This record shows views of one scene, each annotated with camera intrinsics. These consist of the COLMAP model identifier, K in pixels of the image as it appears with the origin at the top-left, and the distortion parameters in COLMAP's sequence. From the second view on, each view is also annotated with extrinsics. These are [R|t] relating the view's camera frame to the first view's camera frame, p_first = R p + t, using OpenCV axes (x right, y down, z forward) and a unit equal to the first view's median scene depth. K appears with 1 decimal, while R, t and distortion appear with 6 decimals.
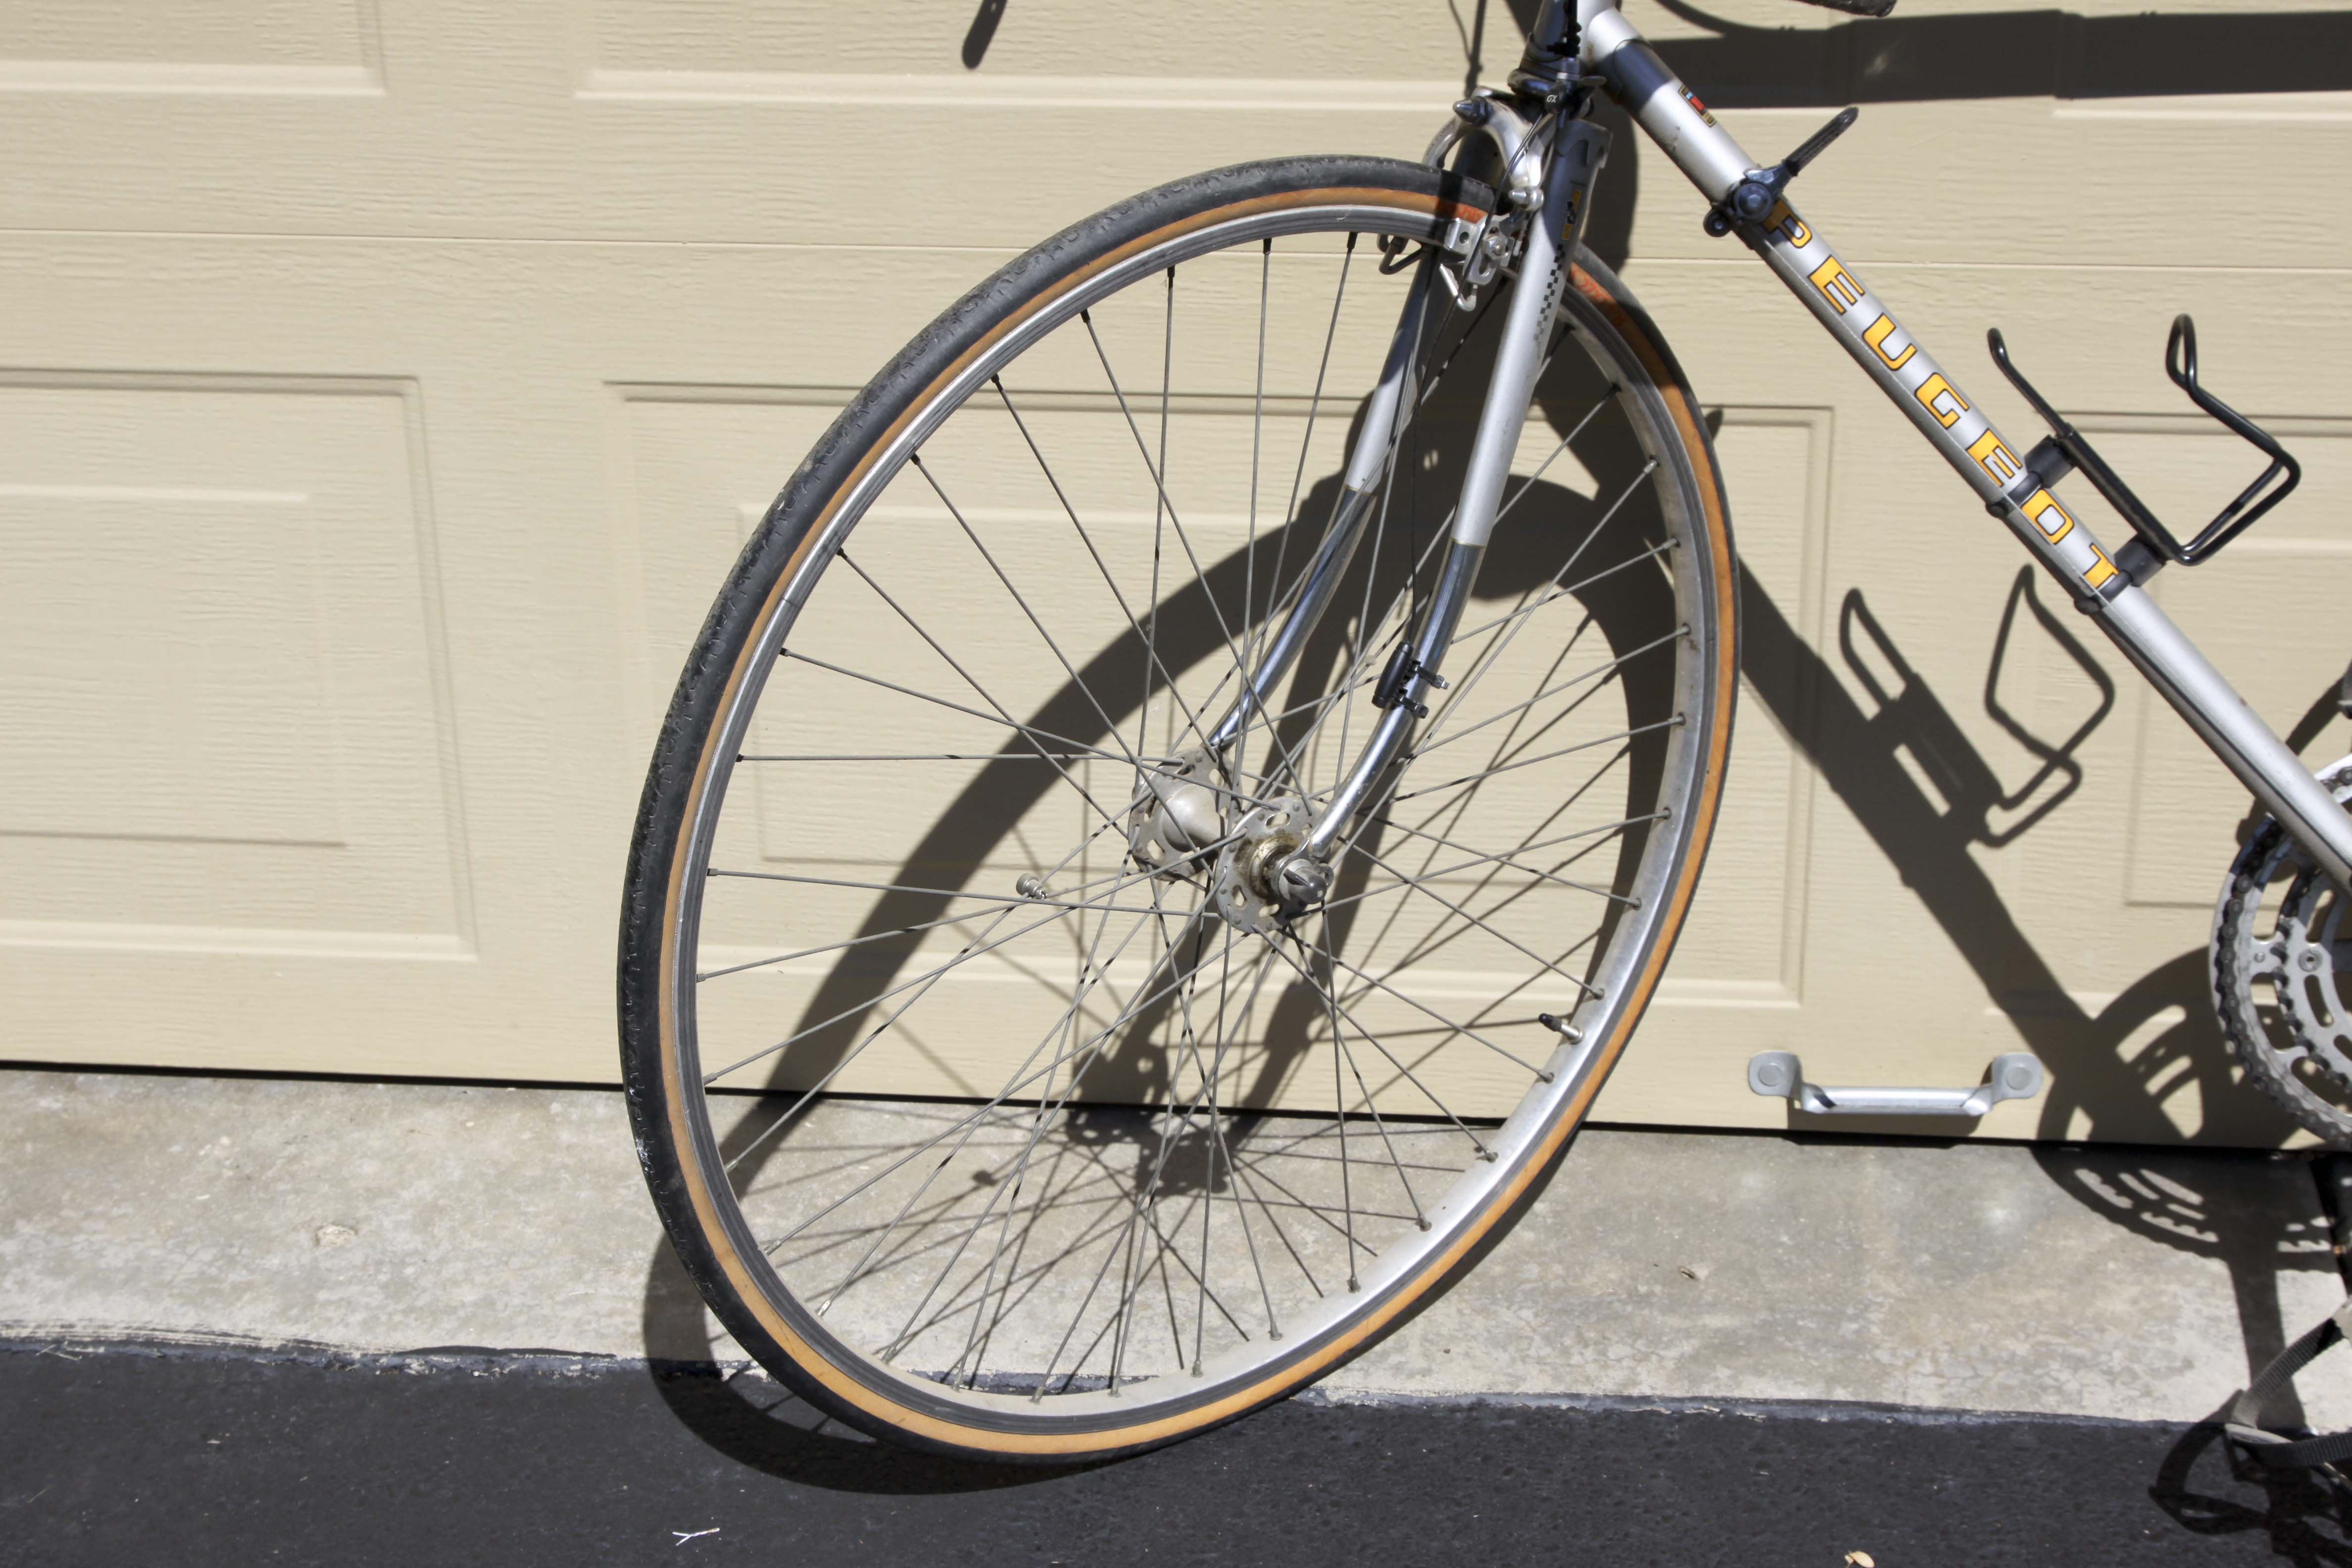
lens RADIAL K [[4127.1, 0, 1162.1], [0, 4127.1, 781.8], [0, 0, 1]] dist [0.034438, 0.000000]
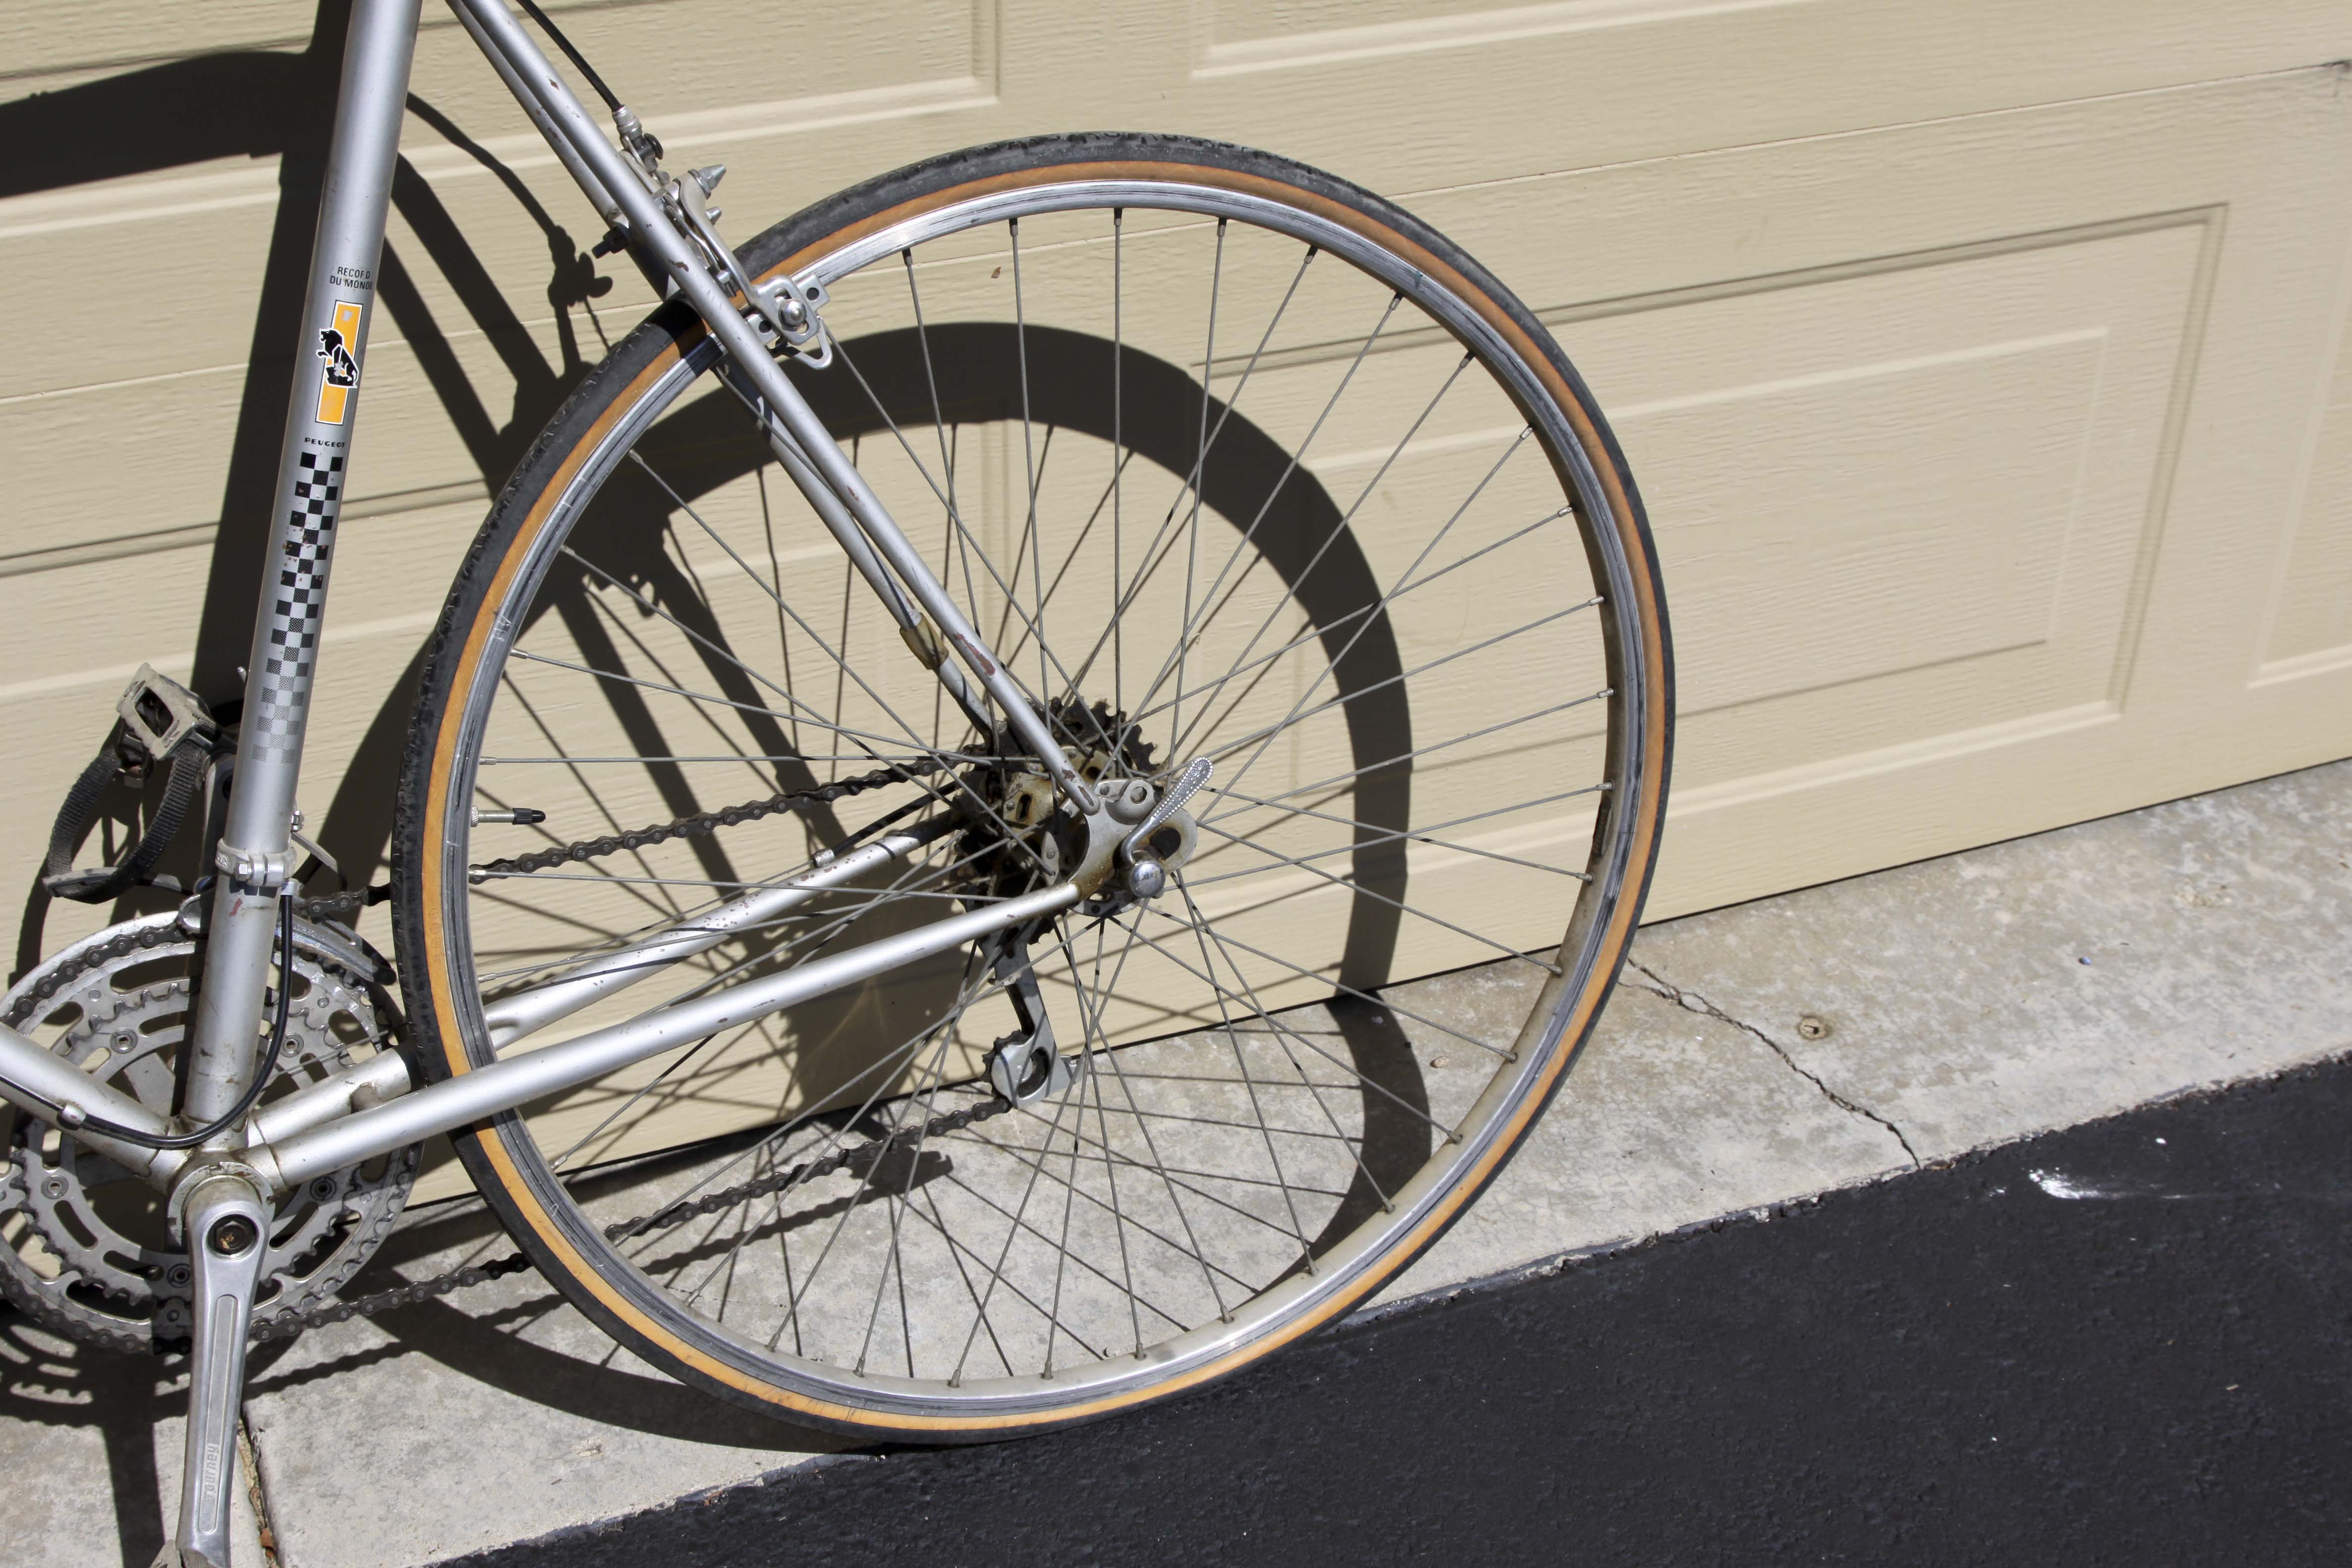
lens RADIAL K [[3344.1, 0, 1176.6], [0, 3344.1, 776.6], [0, 0, 1]] dist [-0.027907, 0.000000]
pose [[0.887001, -0.225696, 0.402854, 0.211679], [0.170246, 0.970795, 0.169034, -0.120664], [-0.429239, -0.081349, 0.899520, 0.231936]]
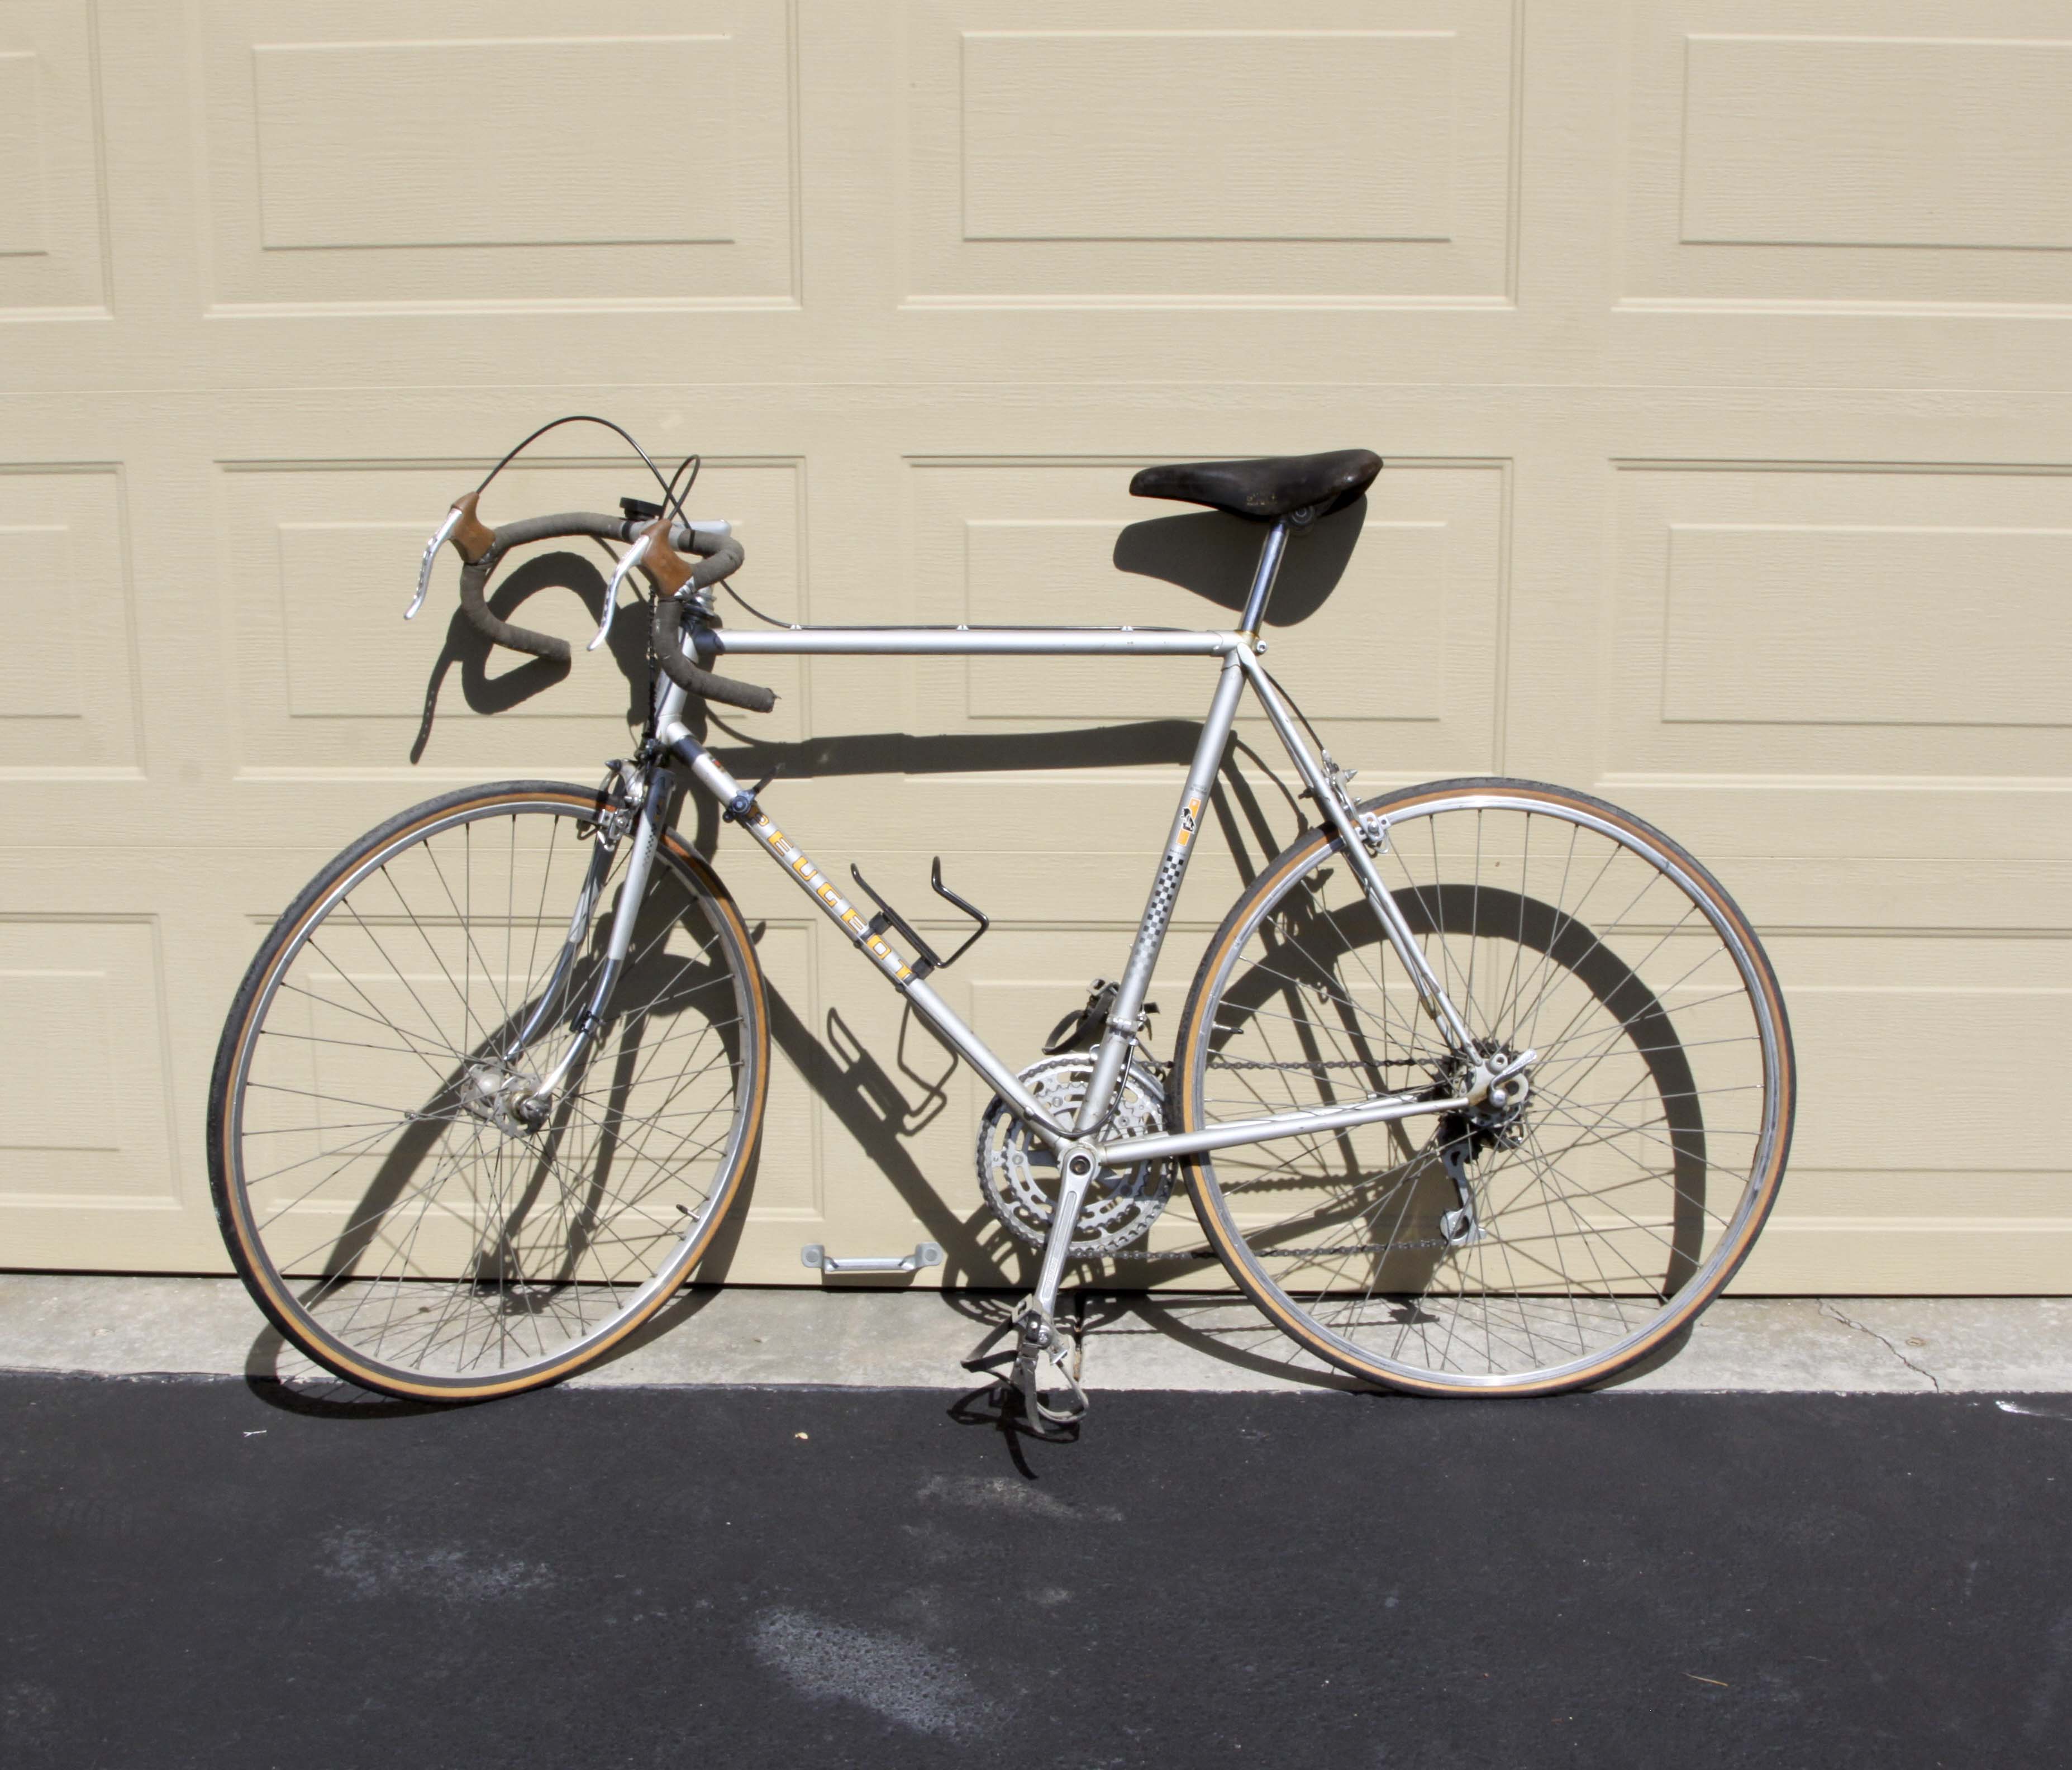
lens RADIAL K [[2889.6, 0, 1031.1], [0, 2889.6, 871.1], [0, 0, 1]] dist [-0.122332, 0.000000]
pose [[0.998246, -0.001188, 0.059186, 0.187075], [0.013770, 0.977038, -0.212622, 0.206414], [-0.057575, 0.213064, 0.975340, -0.474292]]
